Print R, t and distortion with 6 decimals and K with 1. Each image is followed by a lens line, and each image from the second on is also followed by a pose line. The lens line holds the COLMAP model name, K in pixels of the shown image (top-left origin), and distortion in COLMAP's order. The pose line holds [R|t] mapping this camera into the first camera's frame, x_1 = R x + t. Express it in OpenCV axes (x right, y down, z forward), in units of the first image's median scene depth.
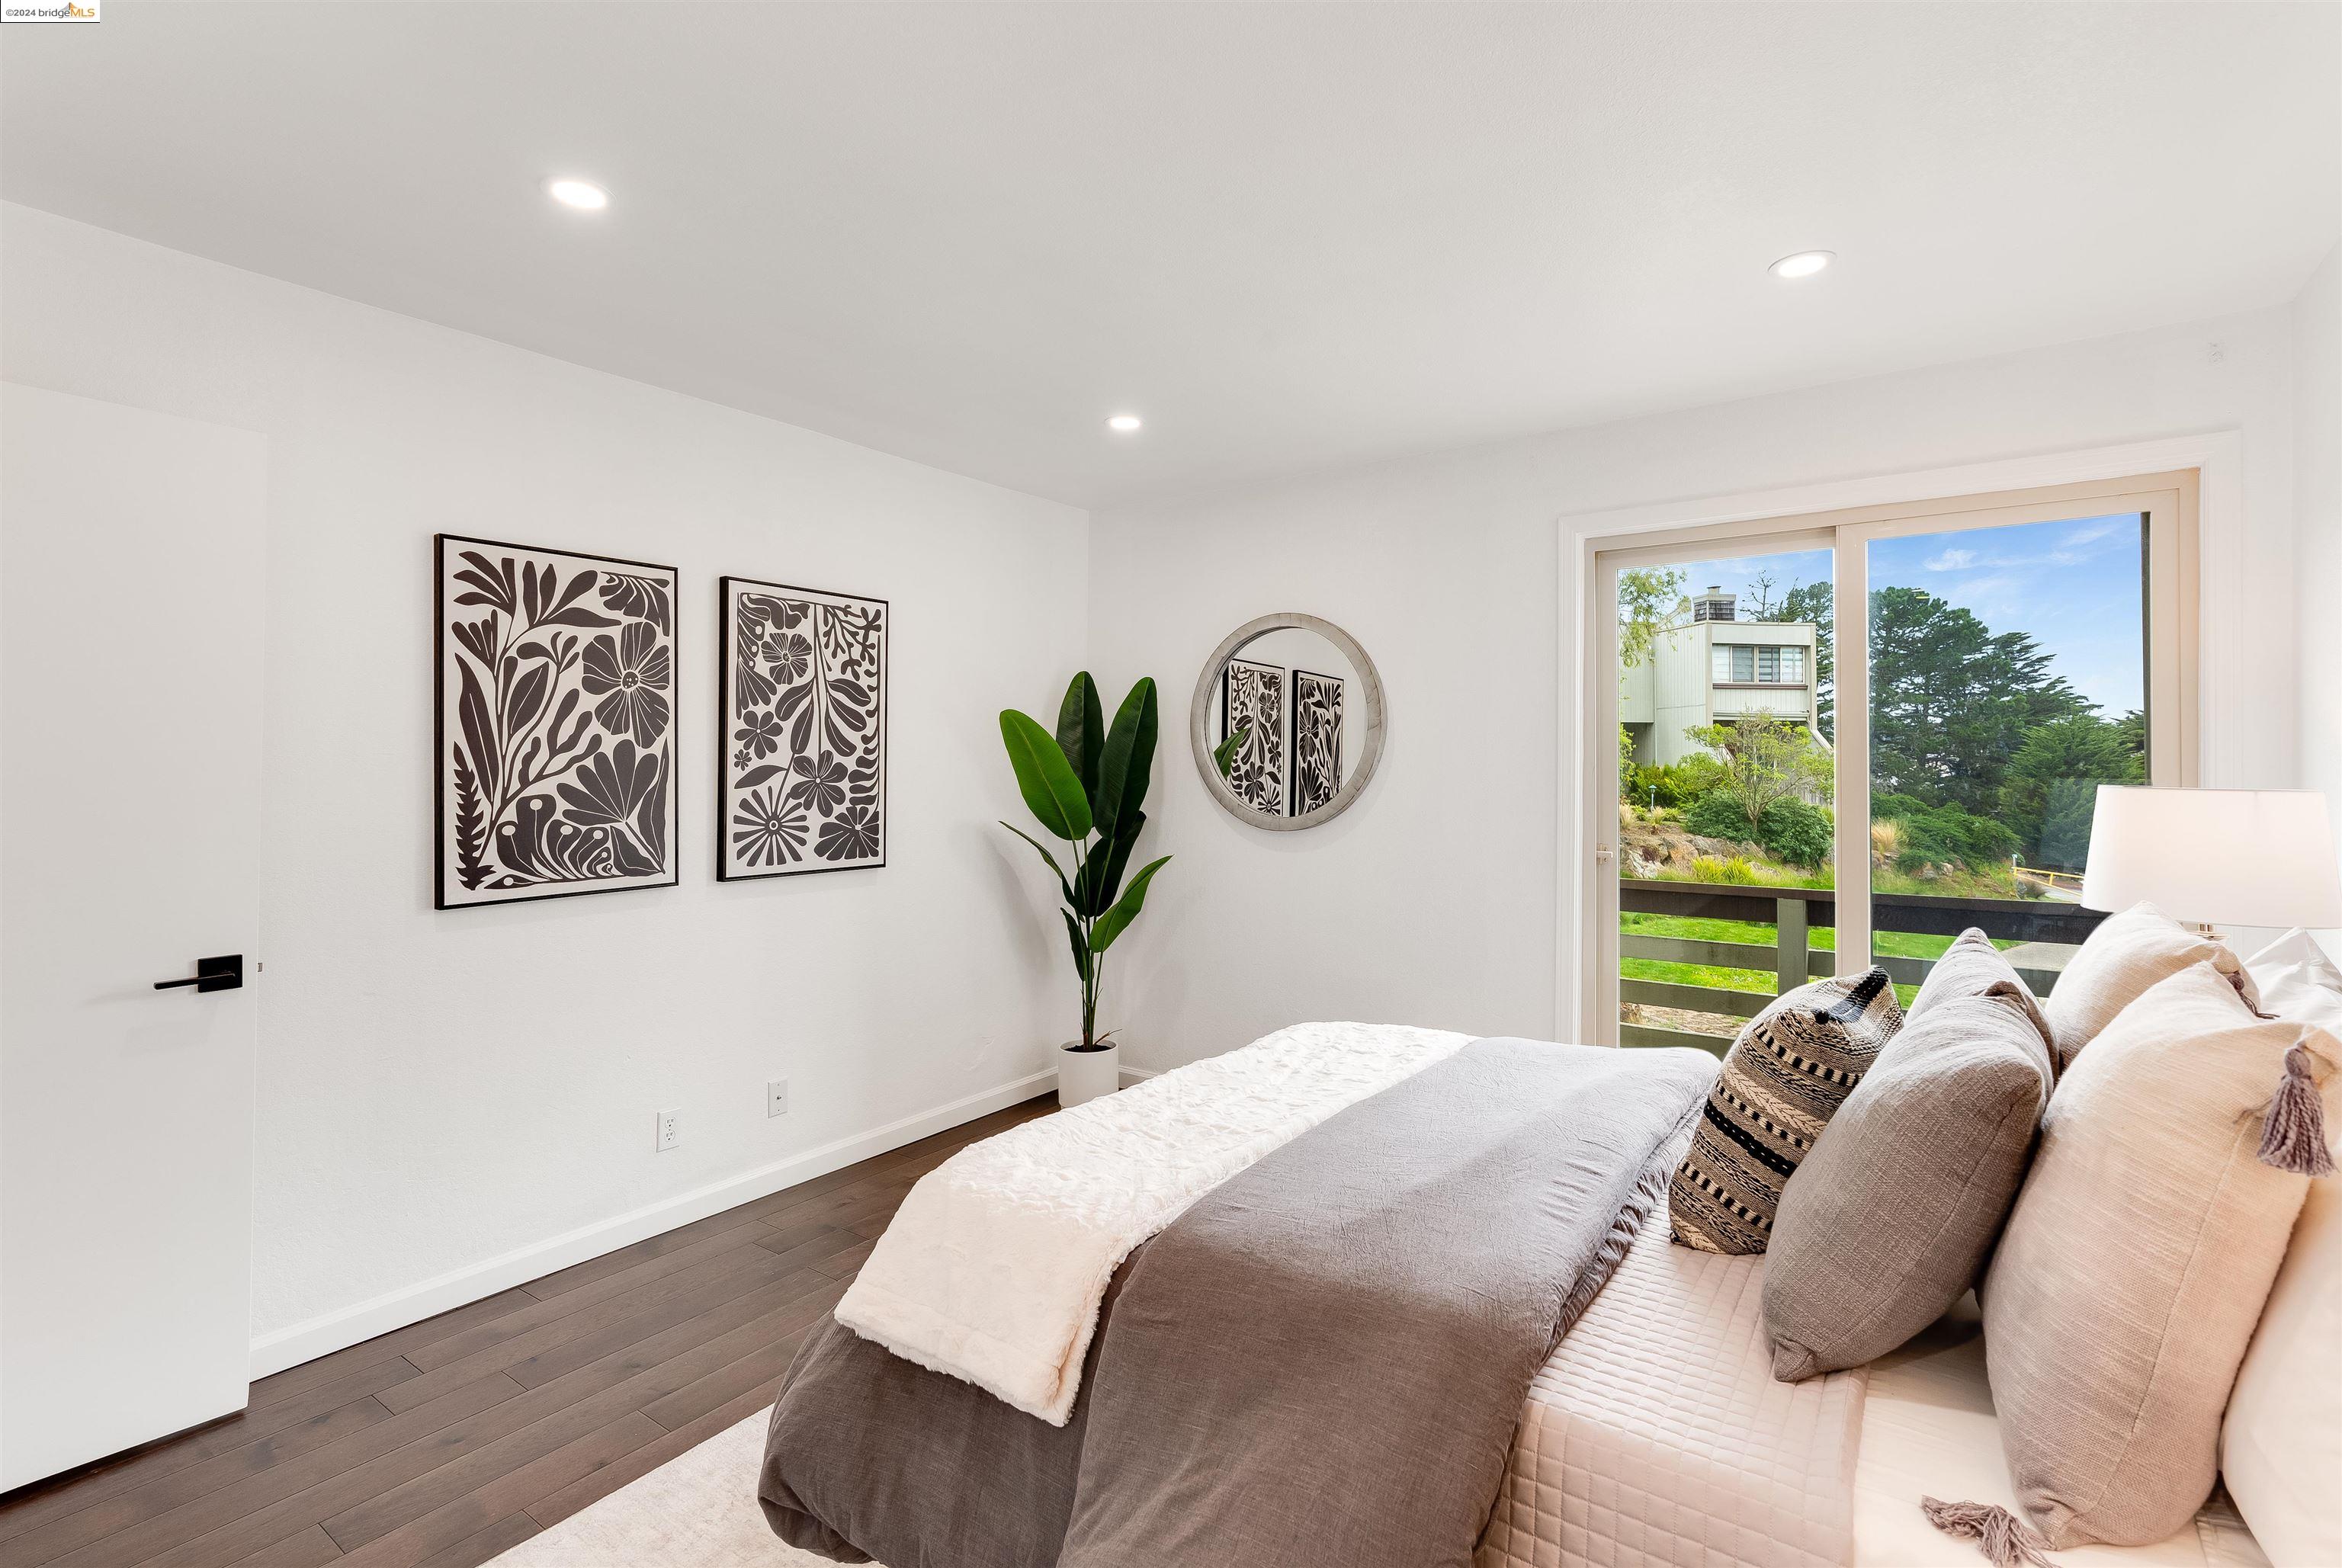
lens RADIAL K [[1065.7, 0, 1171.4], [0, 1065.7, 777.3], [0, 0, 1]] dist [-0.011180, 0.000401]
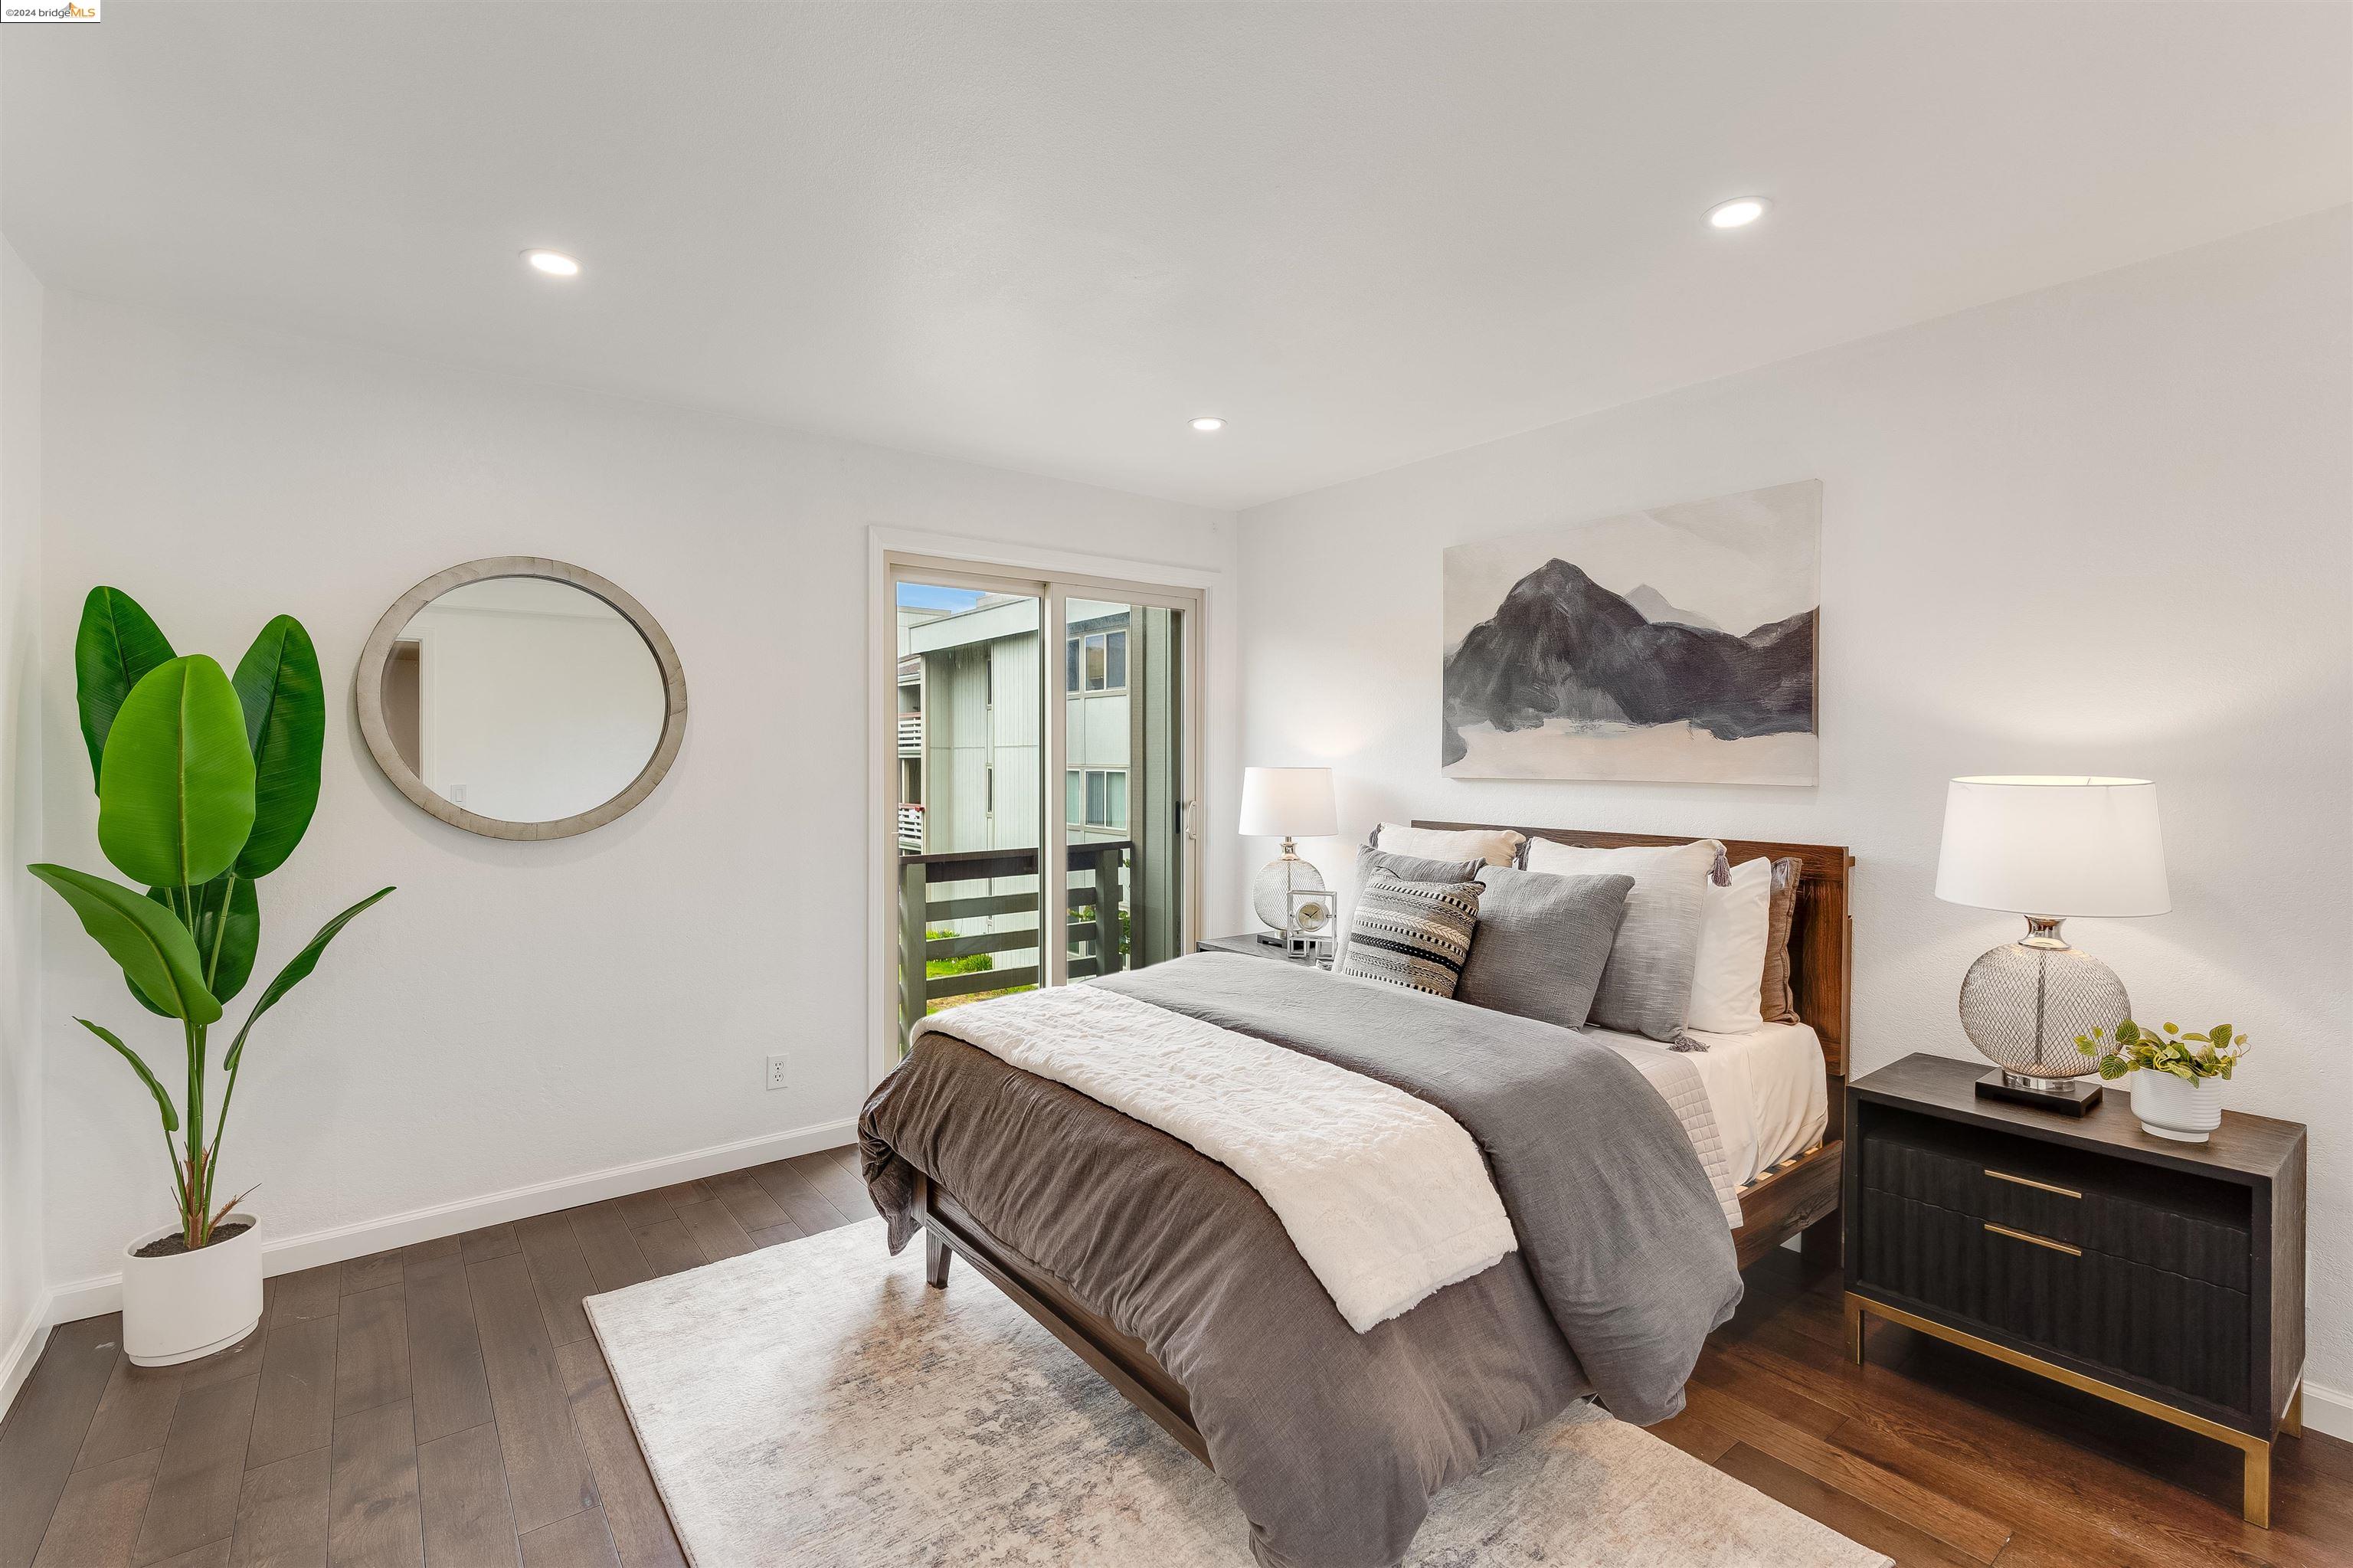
lens RADIAL K [[1070.8, 0, 1176.9], [0, 1070.8, 777.3], [0, 0, 1]] dist [-0.011180, 0.000401]
pose [[0.283911, -0.019891, 0.958644, -0.555912], [0.009748, 0.999793, 0.017858, -0.005756], [-0.958801, 0.004275, 0.284046, 0.372261]]
